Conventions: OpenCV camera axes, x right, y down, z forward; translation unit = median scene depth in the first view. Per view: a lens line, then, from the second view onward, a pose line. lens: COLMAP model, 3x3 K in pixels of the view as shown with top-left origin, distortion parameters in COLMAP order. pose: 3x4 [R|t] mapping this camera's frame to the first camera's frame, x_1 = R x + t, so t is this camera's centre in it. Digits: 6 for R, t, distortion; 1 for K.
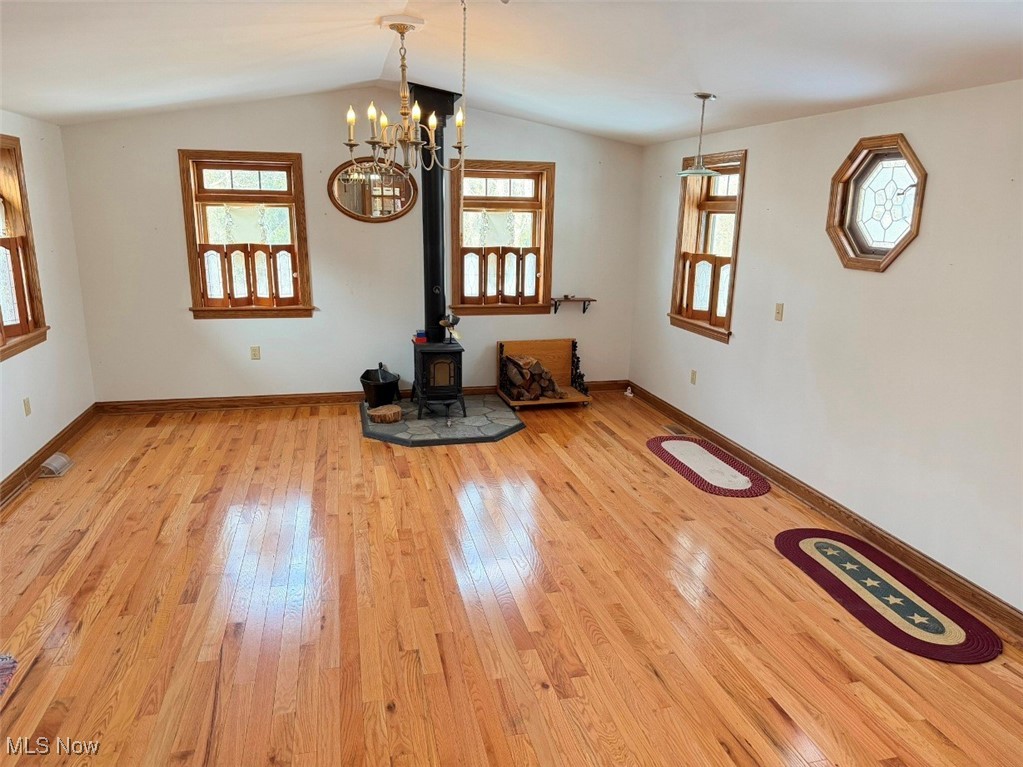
lens RADIAL K [[713.5, 0, 510.1], [0, 713.5, 394.6], [0, 0, 1]] dist [0.099847, -0.148341]
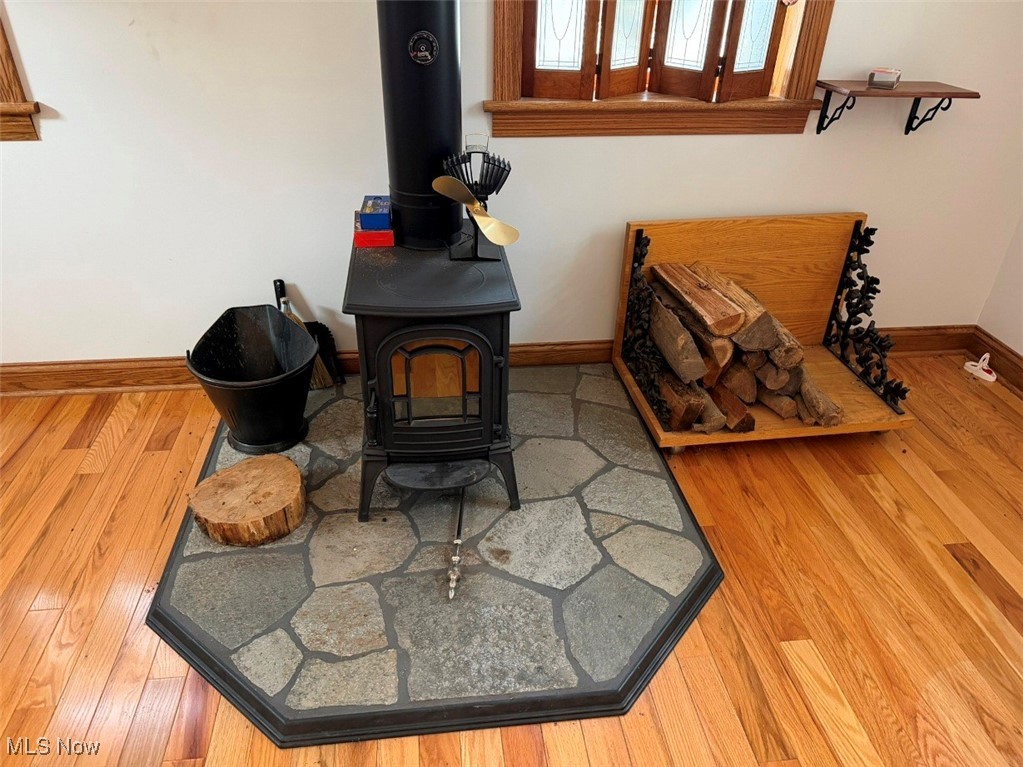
lens RADIAL K [[713.5, 0, 510.1], [0, 713.5, 394.6], [0, 0, 1]] dist [0.099847, -0.148341]
pose [[0.993395, 0.064615, -0.094825, -0.036745], [-0.032465, 0.950883, 0.307842, -0.102496], [0.110059, -0.302730, 0.946700, 0.677738]]
